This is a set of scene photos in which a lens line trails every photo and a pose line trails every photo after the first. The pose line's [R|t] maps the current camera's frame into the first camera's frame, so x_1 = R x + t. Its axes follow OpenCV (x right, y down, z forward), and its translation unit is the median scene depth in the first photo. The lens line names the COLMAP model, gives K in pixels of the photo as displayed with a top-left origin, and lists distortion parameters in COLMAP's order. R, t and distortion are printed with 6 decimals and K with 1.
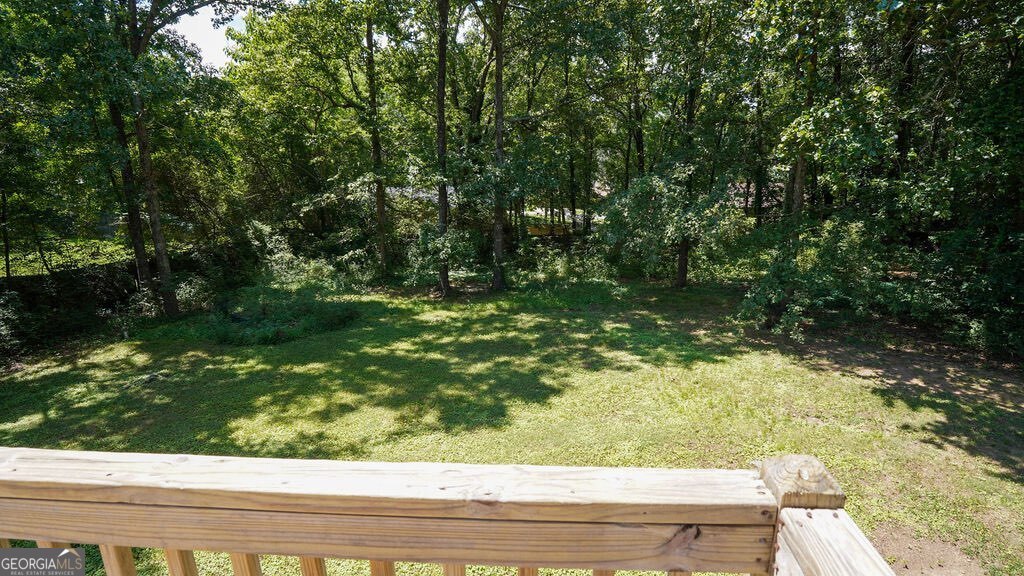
lens RADIAL K [[509.5, 0, 516.3], [0, 509.5, 292.5], [0, 0, 1]] dist [-0.059746, 0.021016]
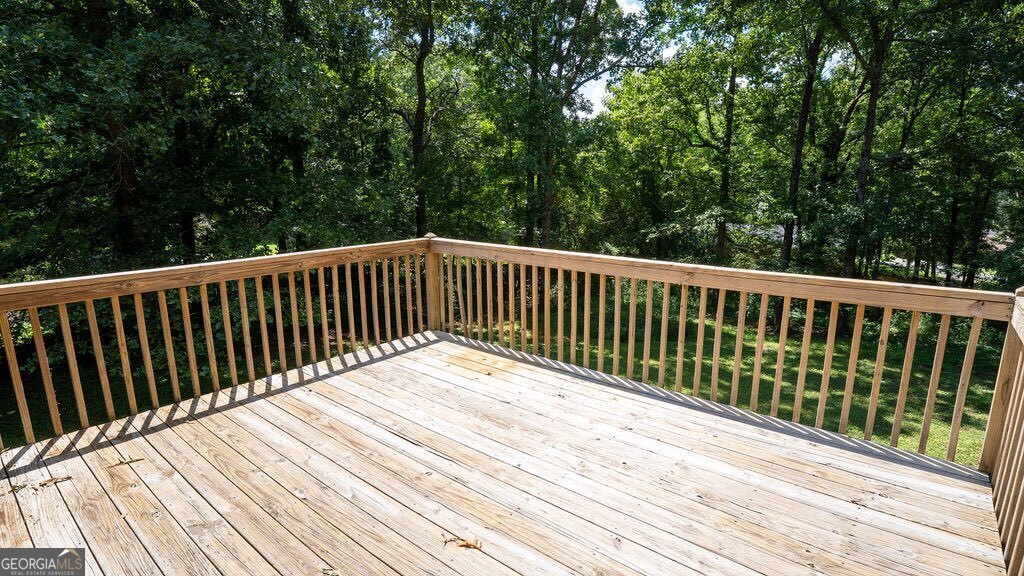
lens RADIAL K [[509.5, 0, 516.3], [0, 509.5, 292.5], [0, 0, 1]] dist [-0.059746, 0.021016]
pose [[0.815709, 0.127229, -0.564298, -0.008932], [-0.164245, 0.986305, -0.015044, 0.025233], [0.554655, 0.104954, 0.825434, -0.089958]]
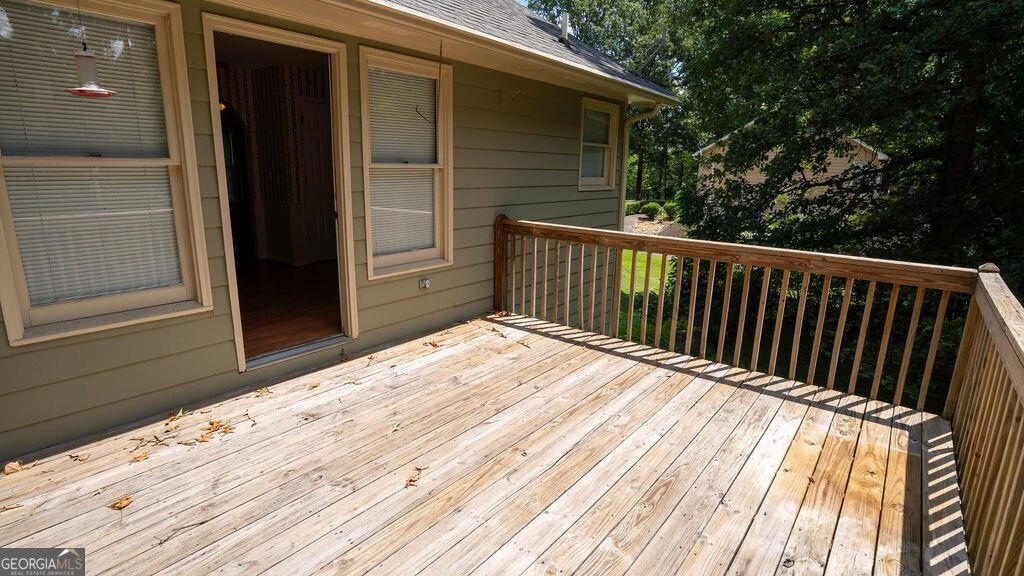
lens RADIAL K [[504.6, 0, 536.9], [0, 504.6, 286.3], [0, 0, 1]] dist [-0.056199, 0.000325]
pose [[-0.552291, 0.185144, -0.812832, 0.039755], [-0.246755, 0.895030, 0.371528, -0.155377], [0.796295, 0.405762, -0.448632, 0.533301]]
